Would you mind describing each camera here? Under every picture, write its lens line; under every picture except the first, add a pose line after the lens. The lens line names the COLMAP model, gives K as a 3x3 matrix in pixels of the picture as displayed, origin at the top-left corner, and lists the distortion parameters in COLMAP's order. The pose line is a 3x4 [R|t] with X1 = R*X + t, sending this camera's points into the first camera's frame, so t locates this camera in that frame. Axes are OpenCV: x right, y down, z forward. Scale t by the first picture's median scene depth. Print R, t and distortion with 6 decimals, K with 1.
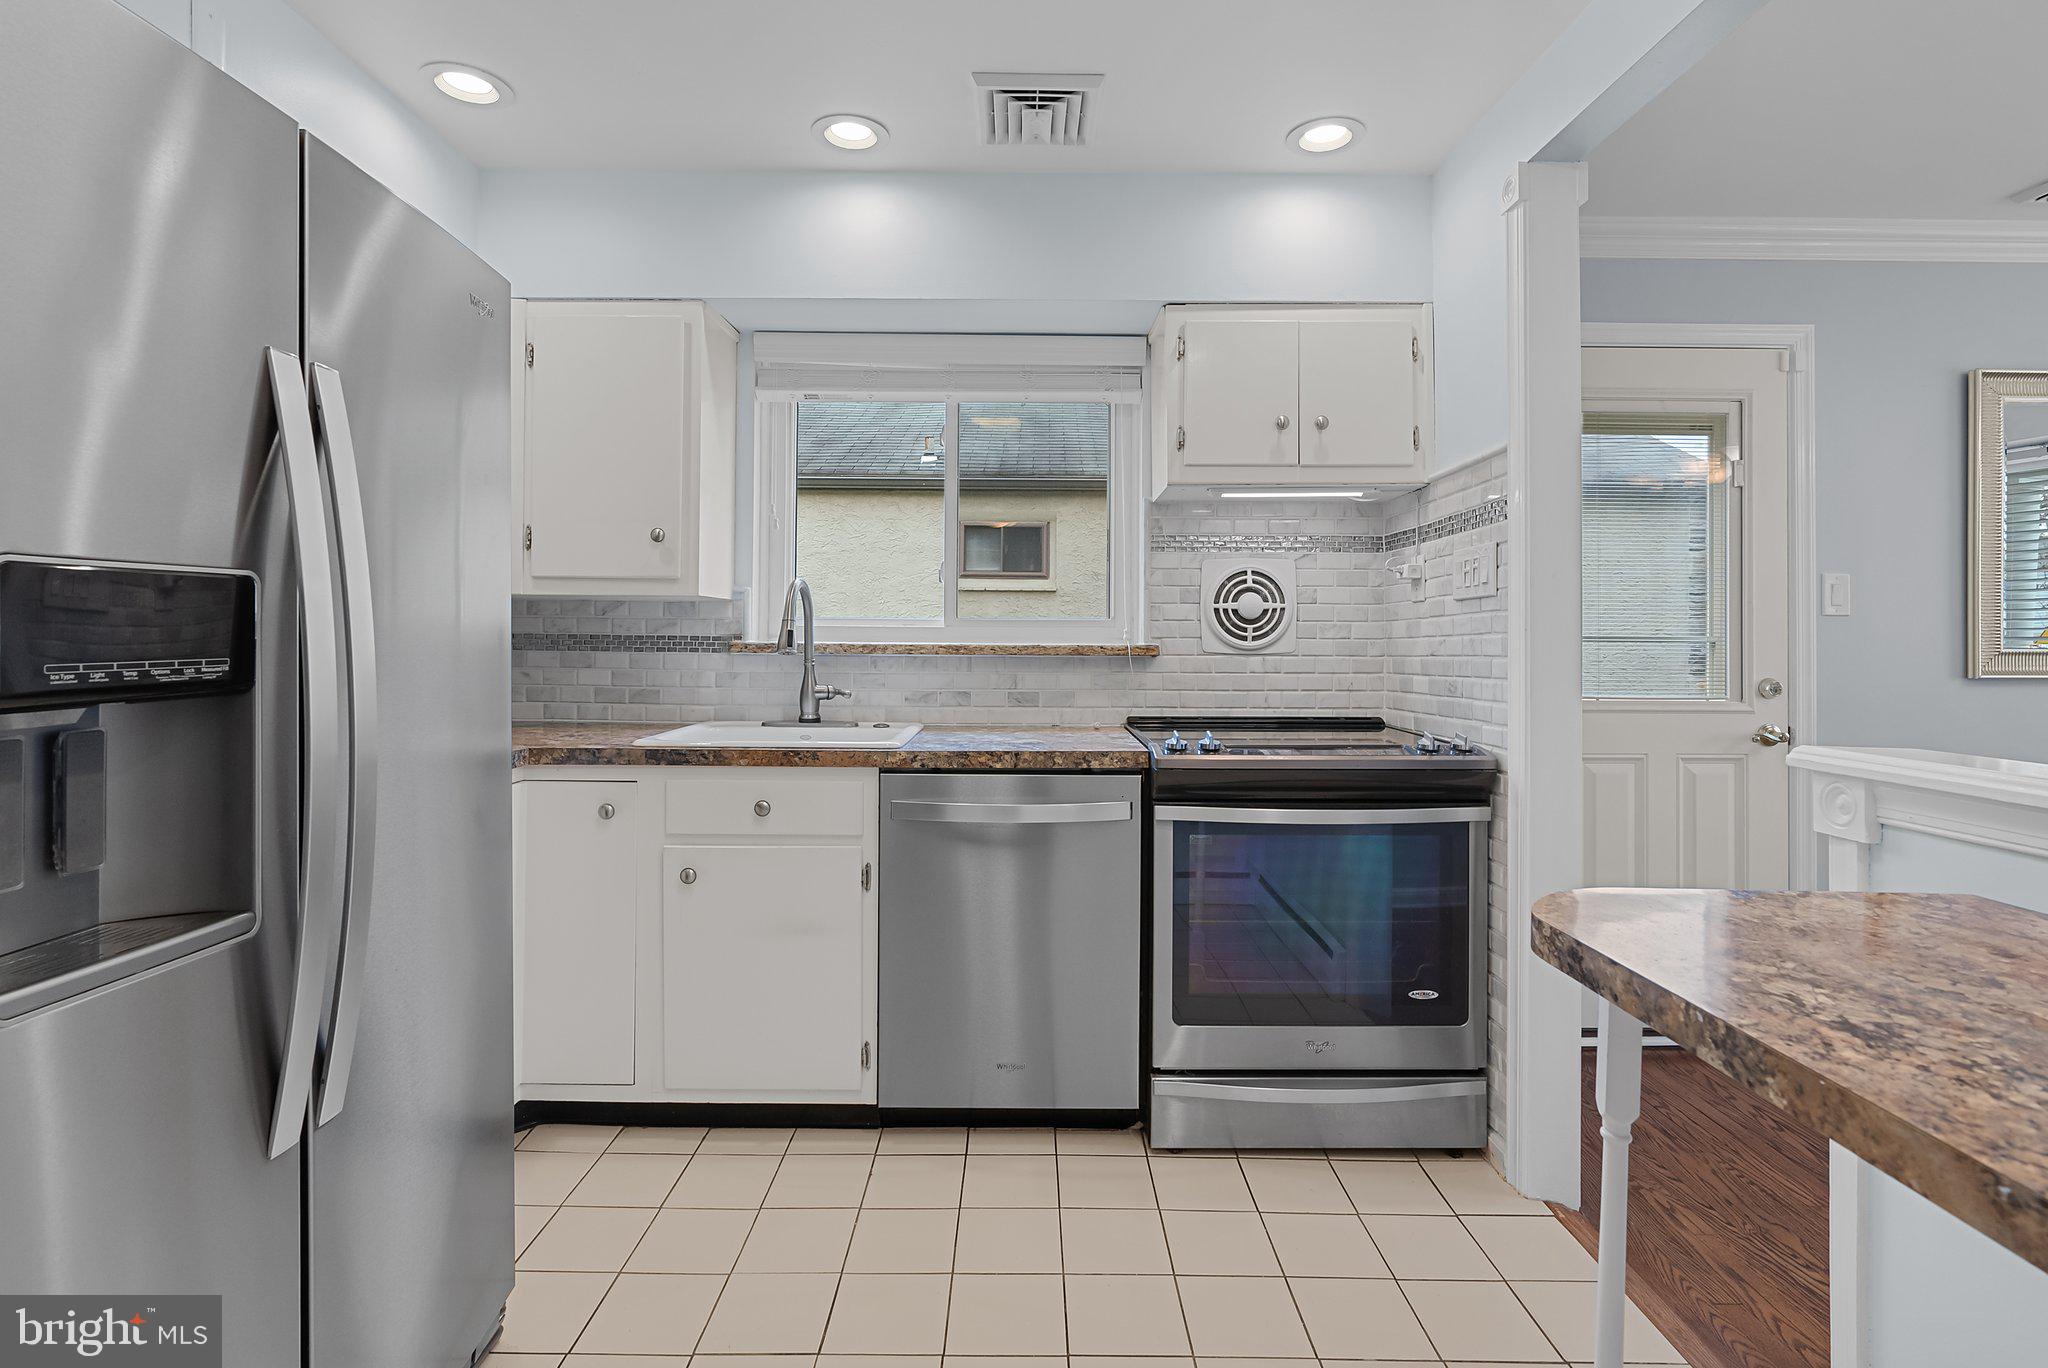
lens RADIAL K [[975.8, 0, 1028.8], [0, 975.8, 632.4], [0, 0, 1]] dist [-0.000685, 0.001011]
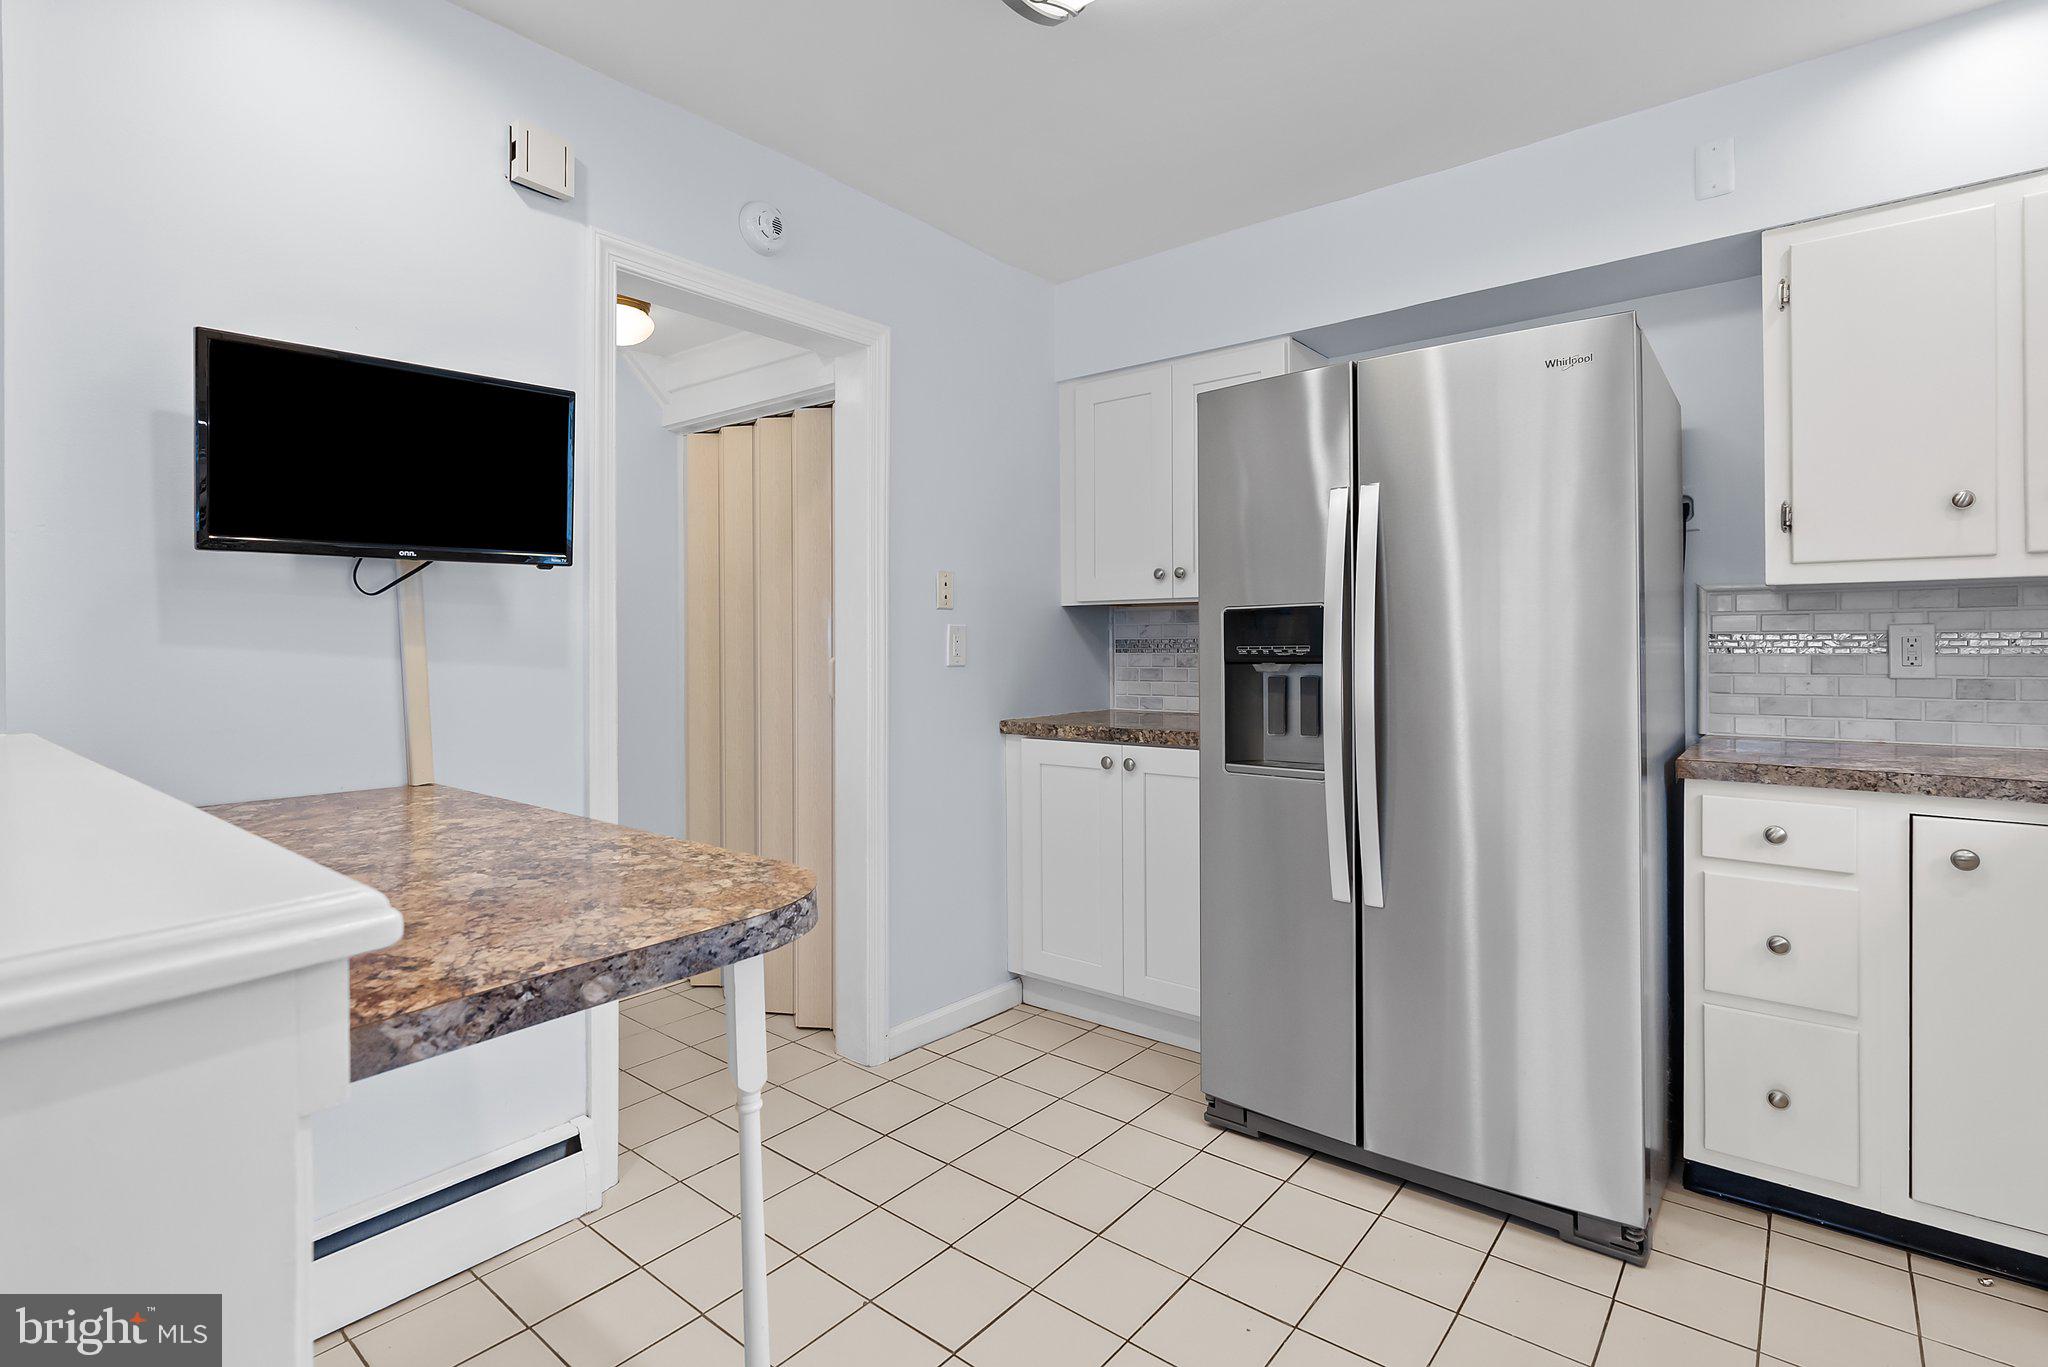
lens RADIAL K [[990.3, 0, 1023.7], [0, 990.3, 650.4], [0, 0, 1]] dist [-0.001648, 0.000125]
pose [[-0.631449, 0.002632, -0.775413, 0.458009], [0.006117, 0.999980, -0.001586, 0.013898], [0.775393, -0.005745, -0.631453, 0.695638]]
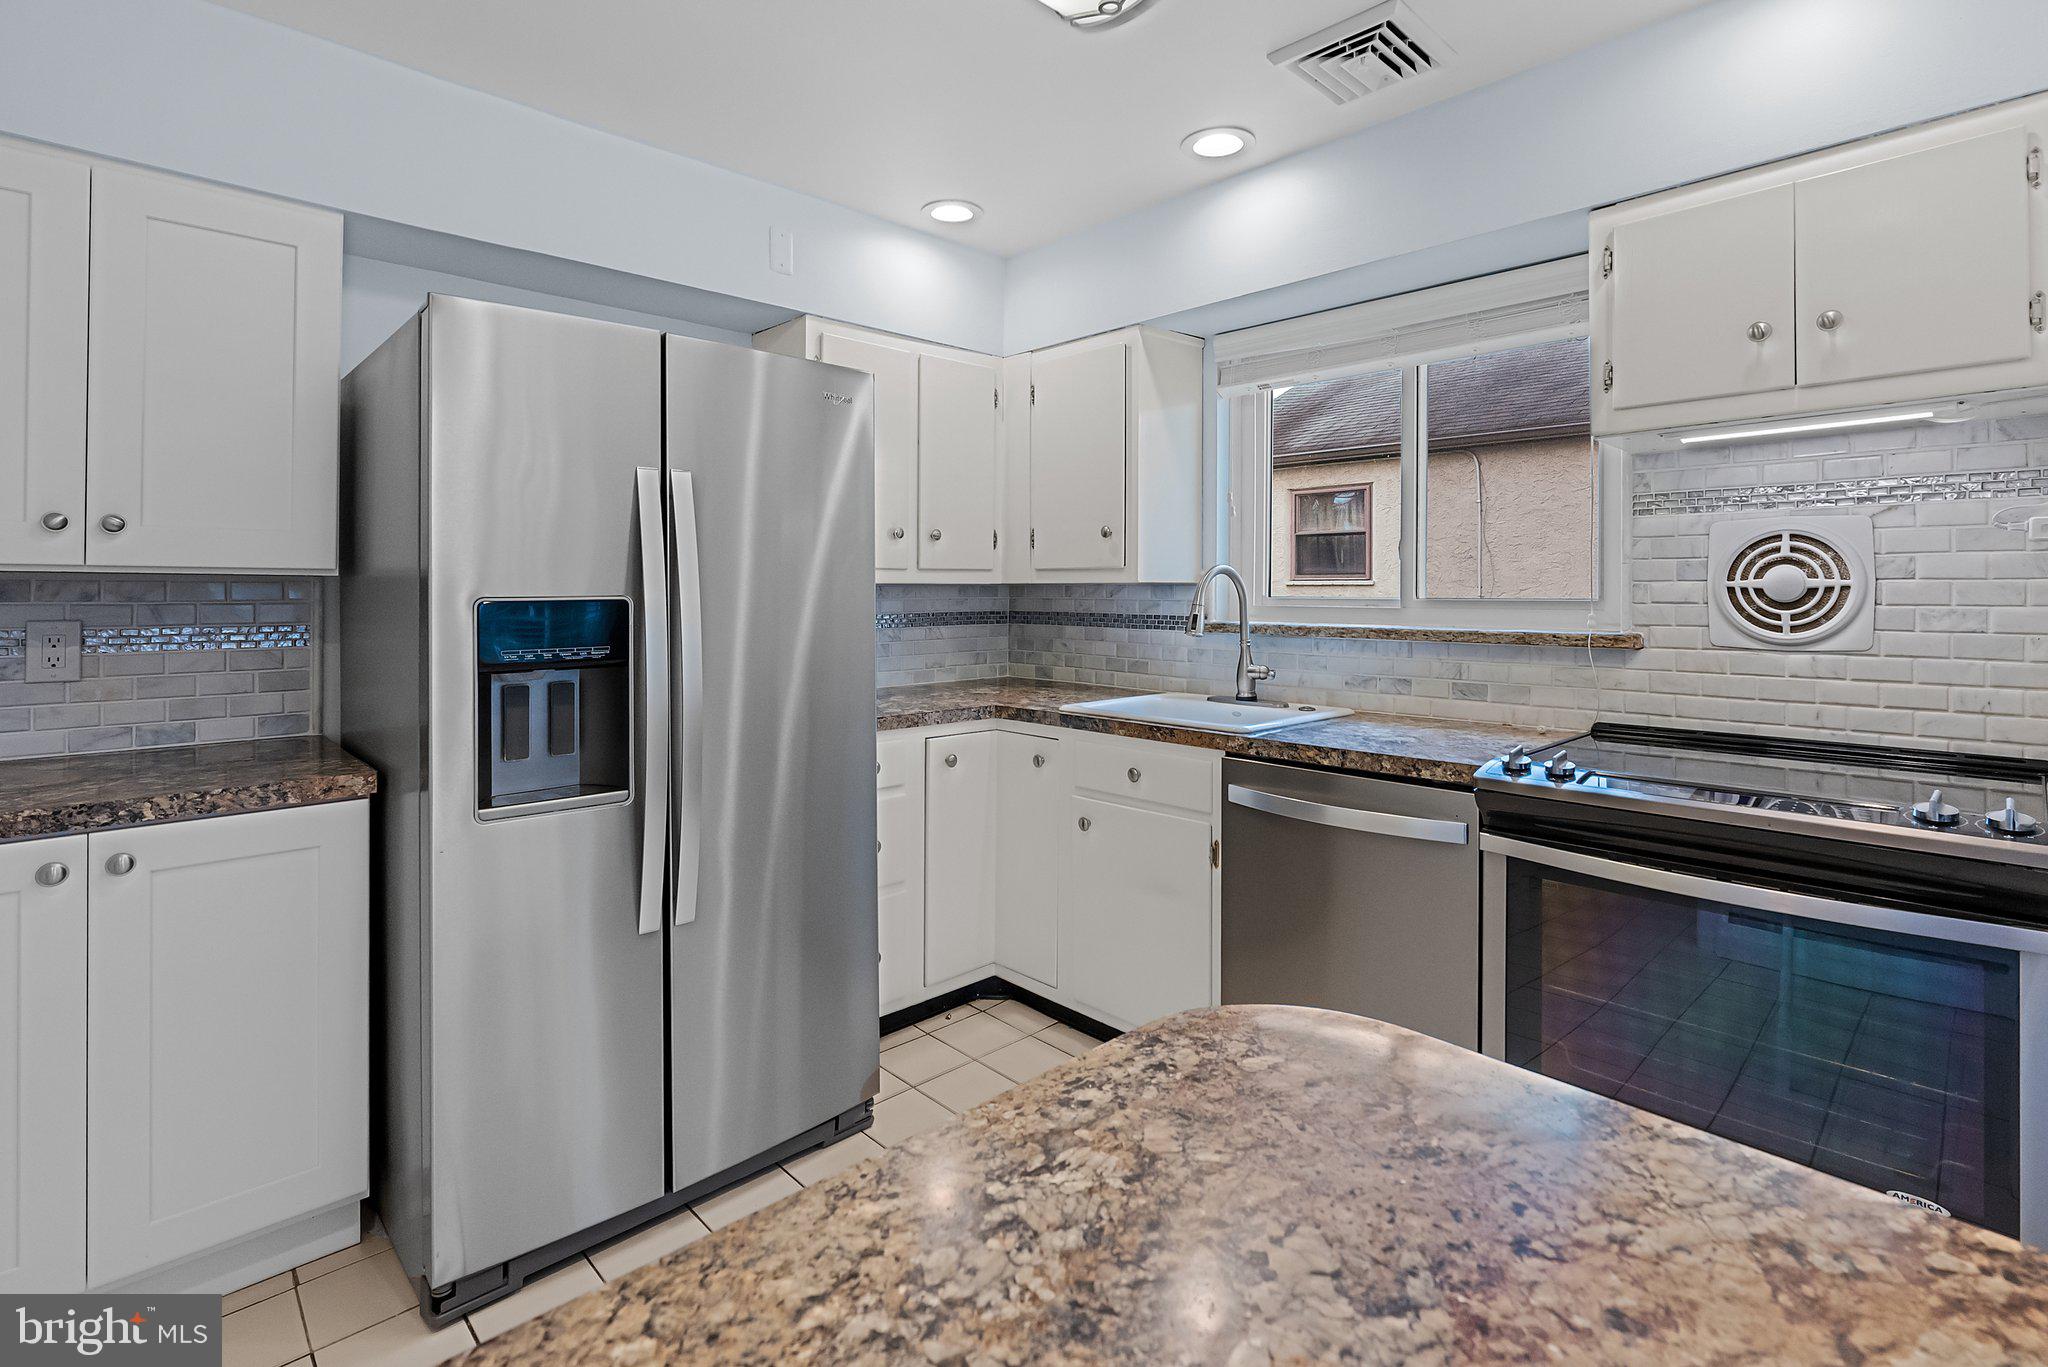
lens RADIAL K [[963.8, 0, 1044.0], [0, 963.8, 593.9], [0, 0, 1]] dist [-0.004788, 0.000052]
pose [[0.692805, -0.002519, -0.721120, 0.373555], [0.006096, 0.999979, 0.002363, -0.025426], [0.721099, -0.006033, 0.692806, 0.127716]]
